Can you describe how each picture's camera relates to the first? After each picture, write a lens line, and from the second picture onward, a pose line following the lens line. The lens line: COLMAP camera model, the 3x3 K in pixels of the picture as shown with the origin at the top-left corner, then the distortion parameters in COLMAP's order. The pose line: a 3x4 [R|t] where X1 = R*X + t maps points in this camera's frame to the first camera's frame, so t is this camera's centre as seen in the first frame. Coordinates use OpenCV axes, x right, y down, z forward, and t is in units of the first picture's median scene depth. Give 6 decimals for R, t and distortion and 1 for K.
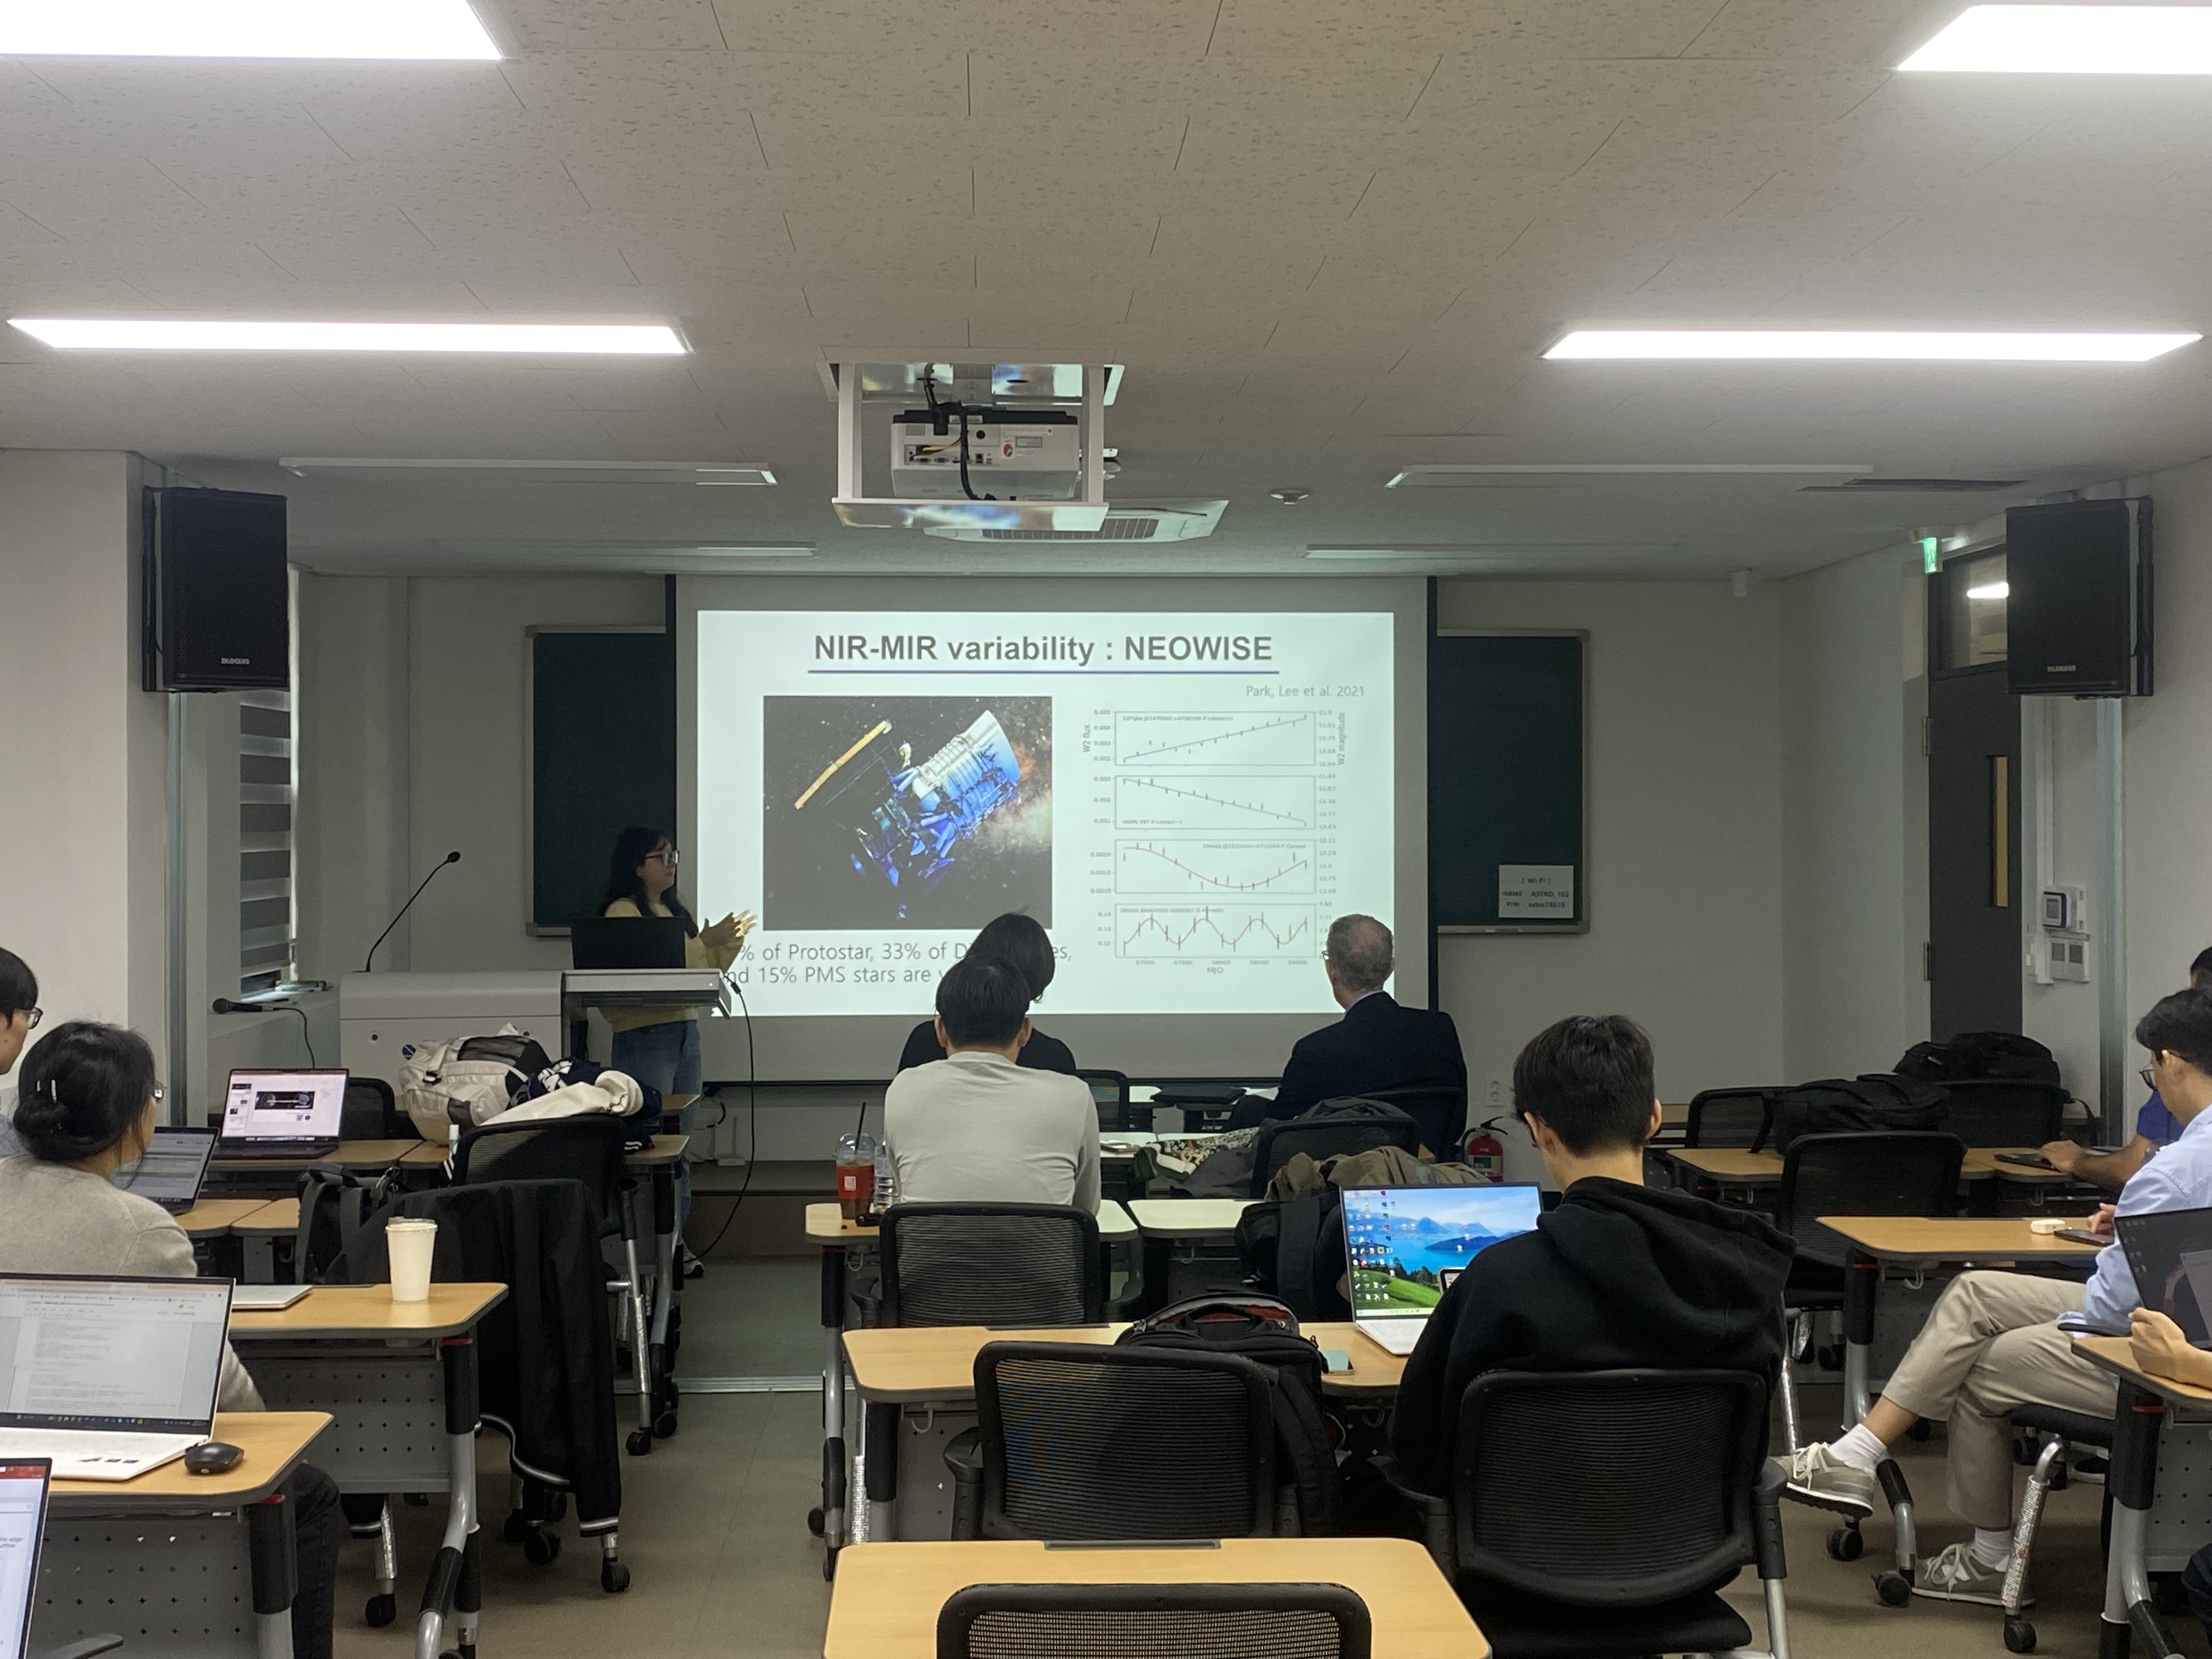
lens RADIAL K [[2720.1, 0, 1110.5], [0, 2720.1, 826.6], [0, 0, 1]] dist [0.031765, 0.000000]
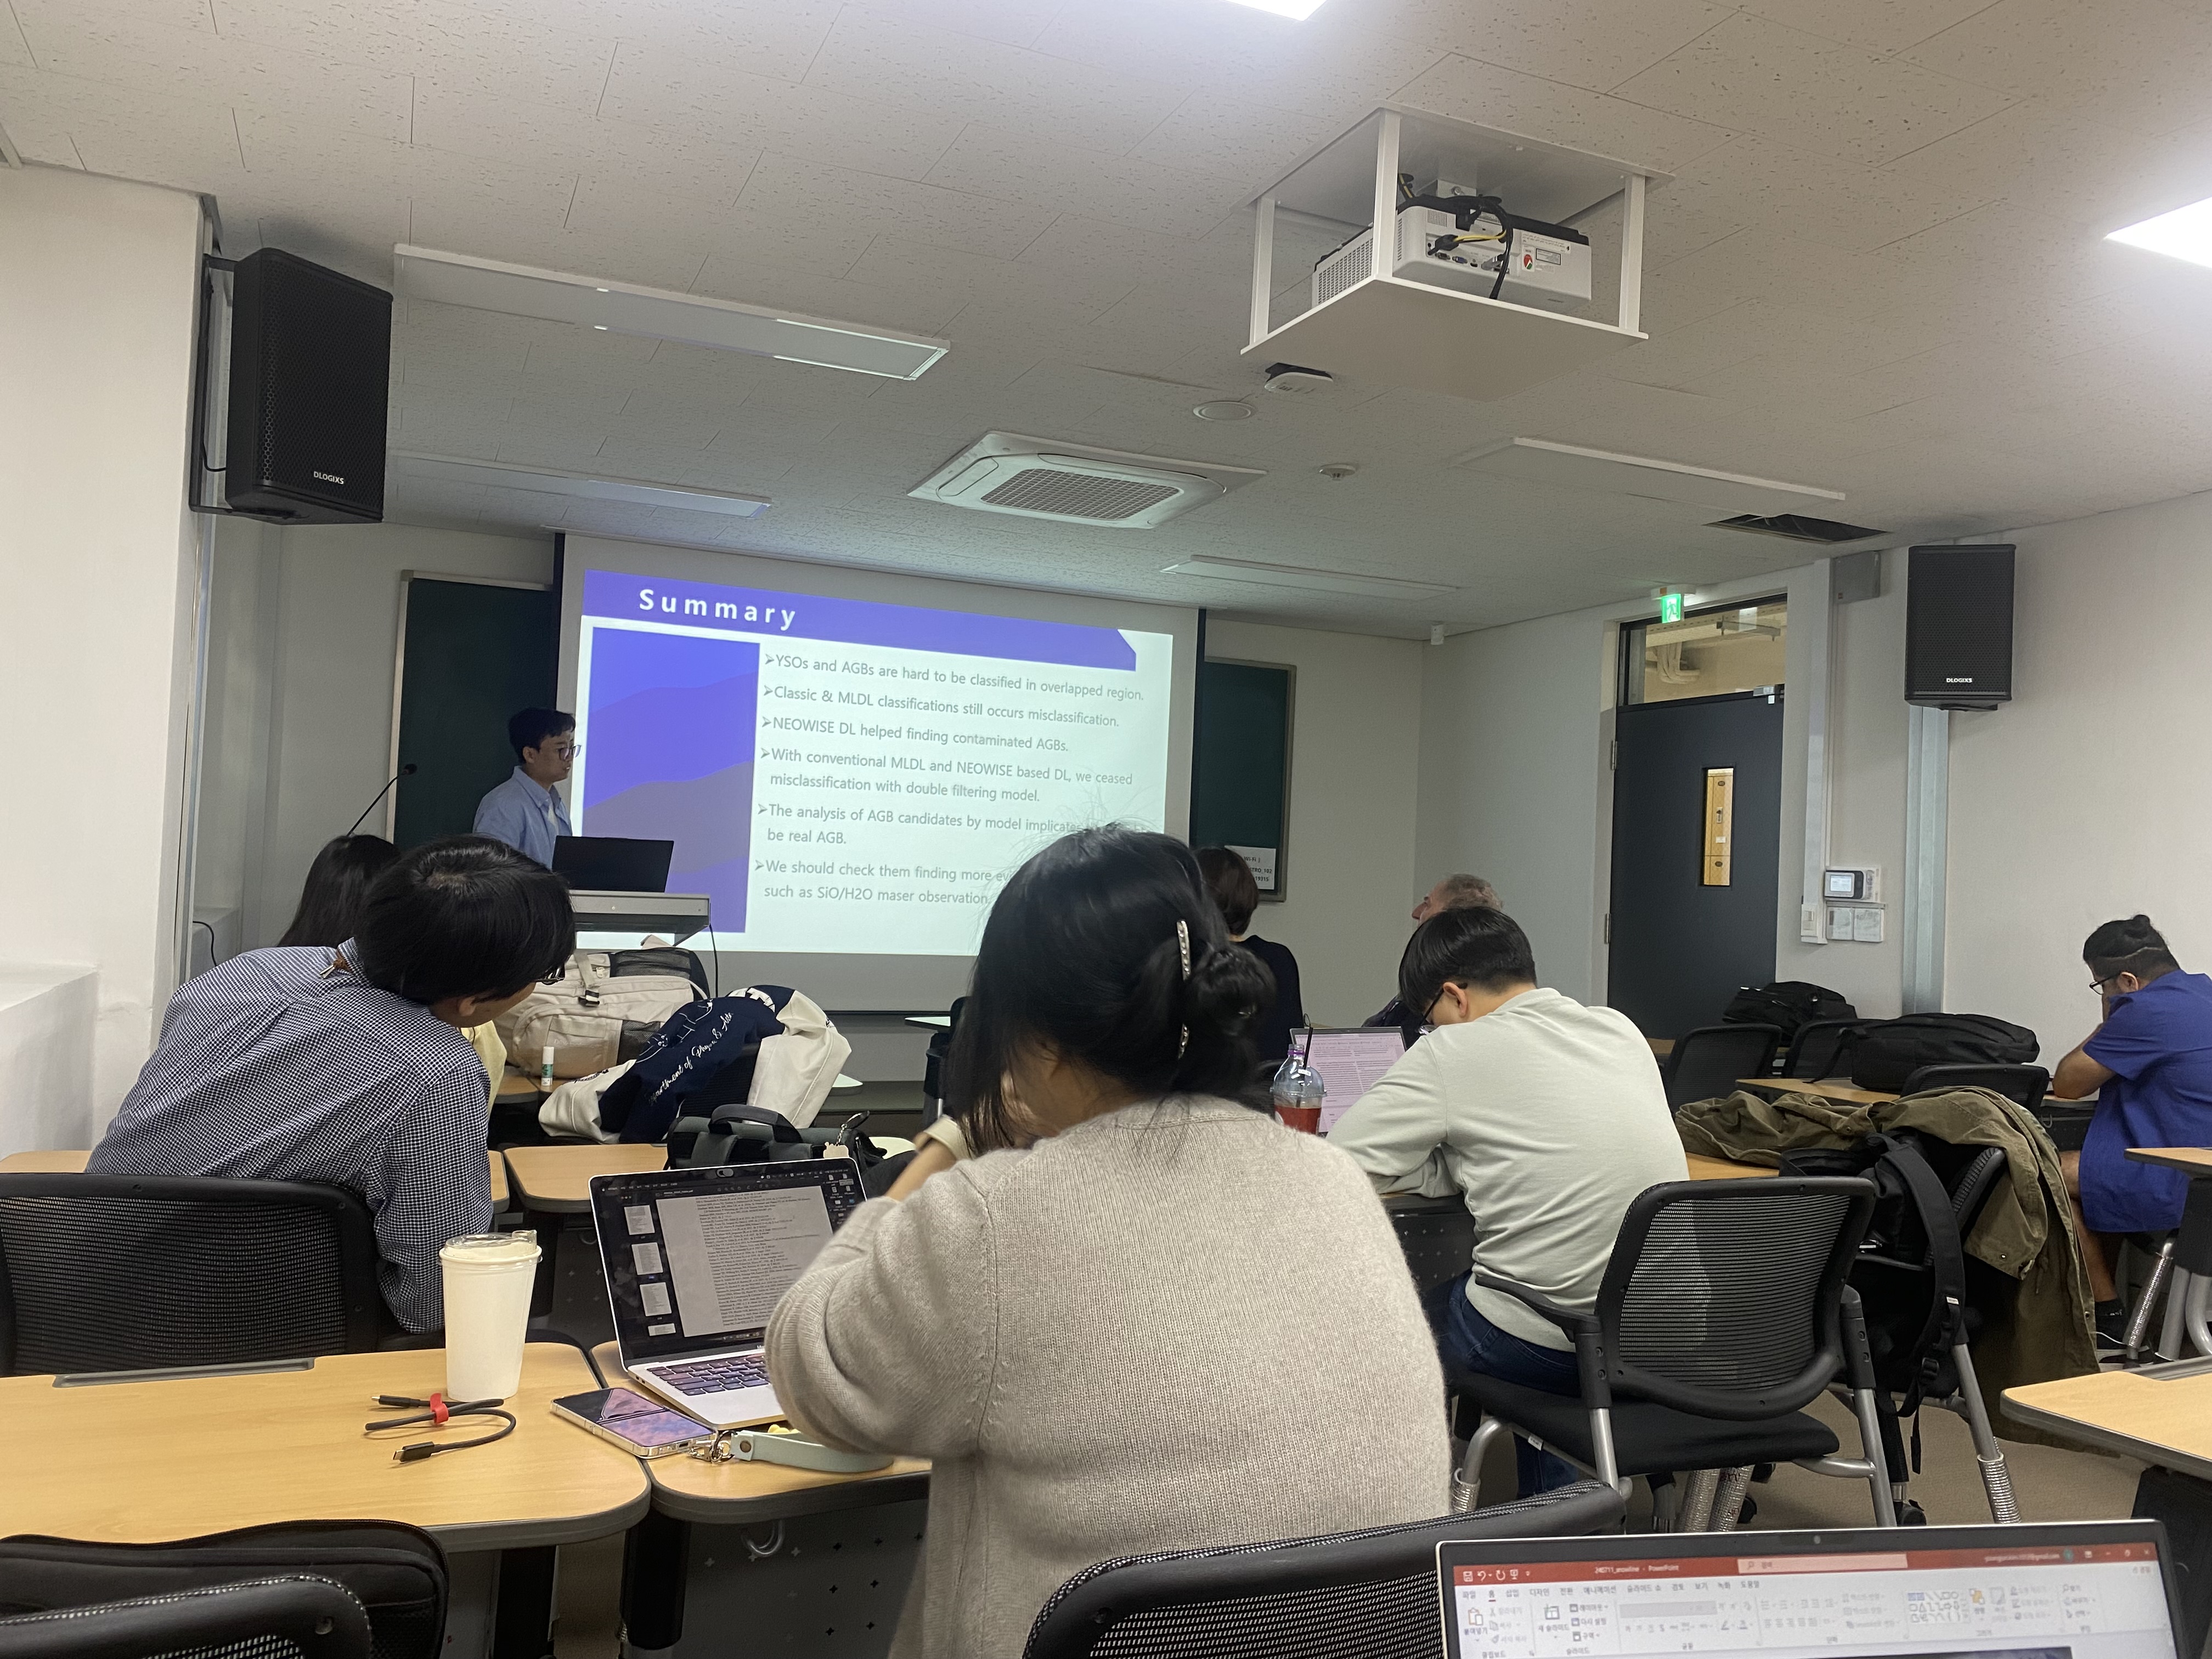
lens RADIAL K [[1671.0, 0, 1100.3], [0, 1671.0, 820.6], [0, 0, 1]] dist [0.004179, 0.001059]
pose [[0.935483, 0.054887, 0.349083, -0.190151], [-0.045436, 0.998346, -0.035211, 0.034432], [-0.350438, 0.017079, 0.936430, 0.316940]]
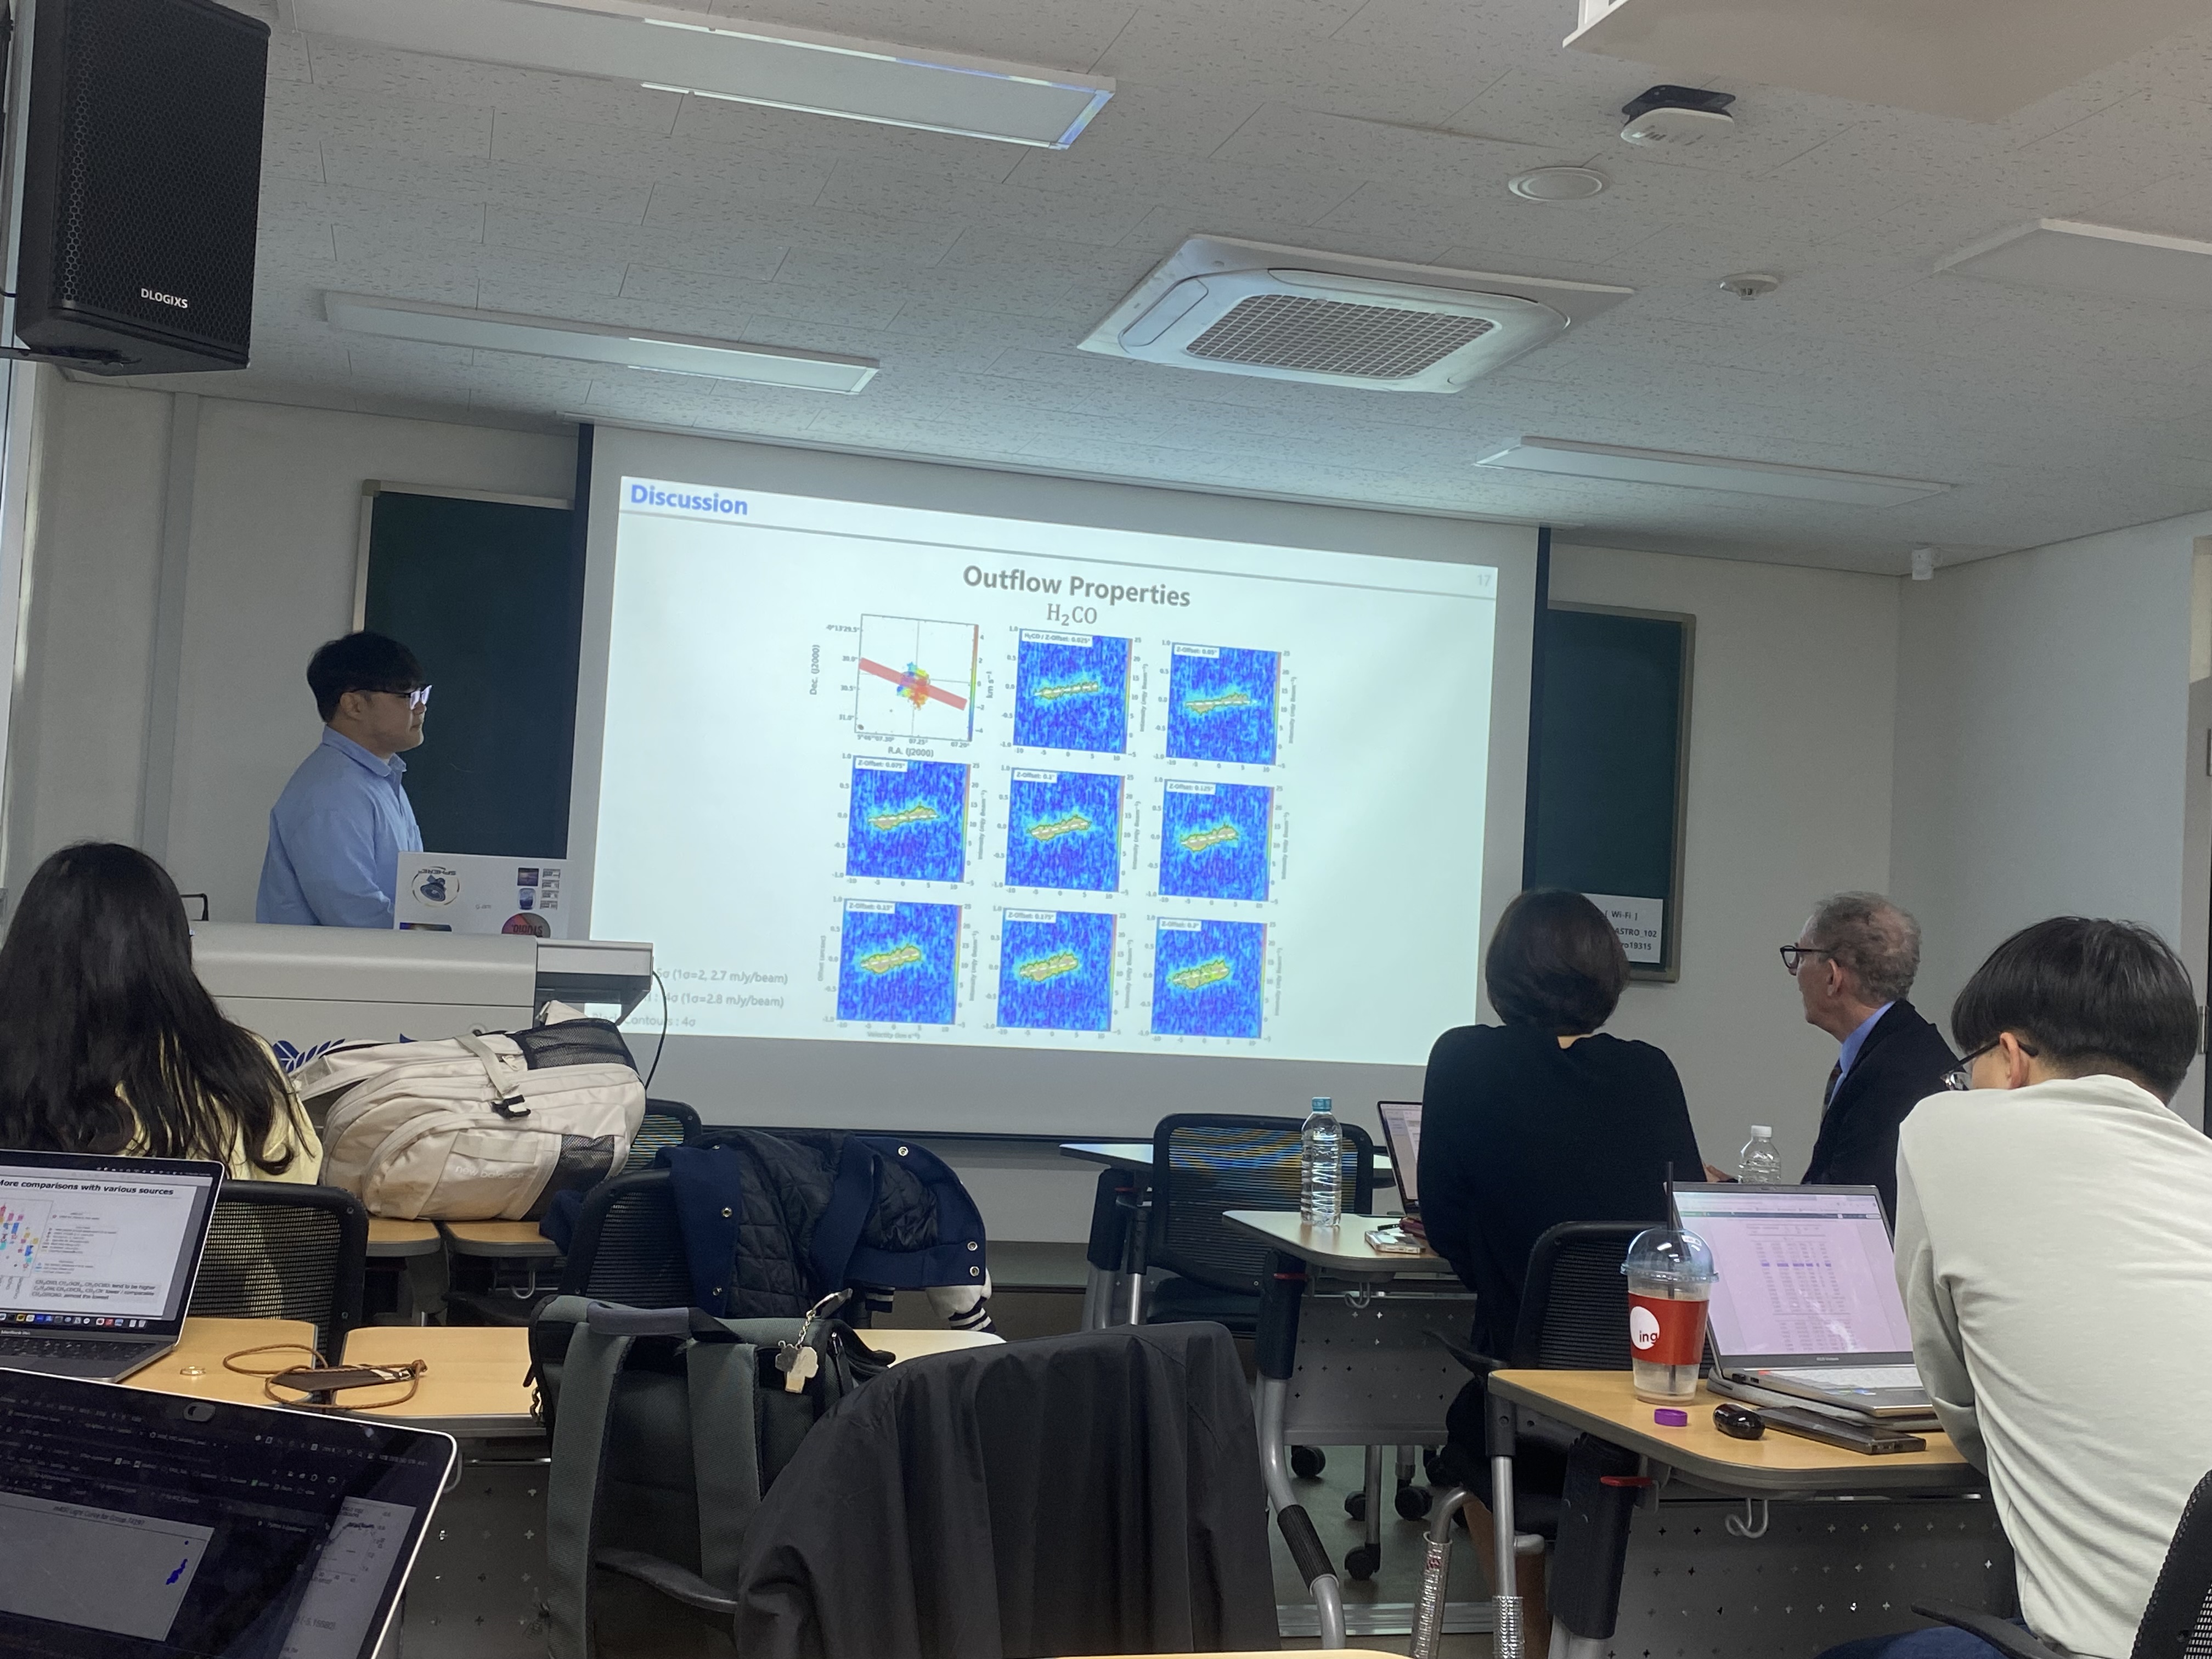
lens RADIAL K [[2404.8, 0, 1104.9], [0, 2404.8, 782.7], [0, 0, 1]] dist [0.019096, 0.000000]
pose [[0.972597, 0.070805, 0.221455, -0.165800], [-0.057567, 0.996179, -0.065679, 0.038793], [-0.225260, 0.051131, 0.972956, 0.350169]]
